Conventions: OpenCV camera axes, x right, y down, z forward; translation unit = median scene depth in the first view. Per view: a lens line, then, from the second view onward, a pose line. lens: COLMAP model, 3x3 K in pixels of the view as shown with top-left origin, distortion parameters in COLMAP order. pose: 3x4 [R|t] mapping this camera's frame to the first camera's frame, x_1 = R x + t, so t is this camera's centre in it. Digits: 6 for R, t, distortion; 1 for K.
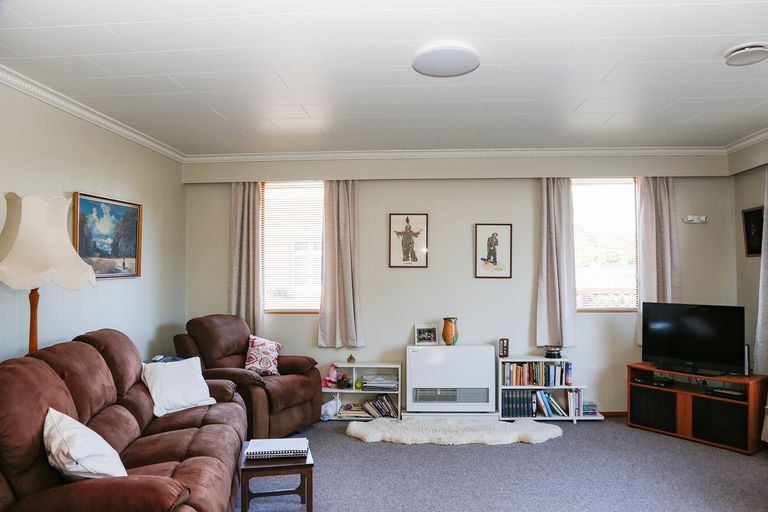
lens RADIAL K [[543.6, 0, 383.8], [0, 543.6, 245.8], [0, 0, 1]] dist [-0.116258, 0.070403]
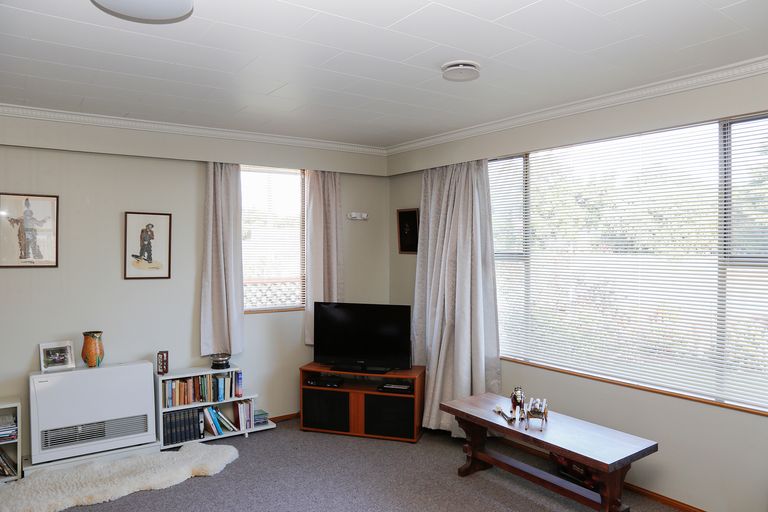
lens RADIAL K [[543.6, 0, 383.8], [0, 543.6, 245.8], [0, 0, 1]] dist [-0.116258, 0.070403]
pose [[0.762792, -0.001681, 0.646642, -0.050139], [-0.034190, 0.998493, 0.042927, -0.039776], [-0.645740, -0.054853, 0.761585, 0.162221]]
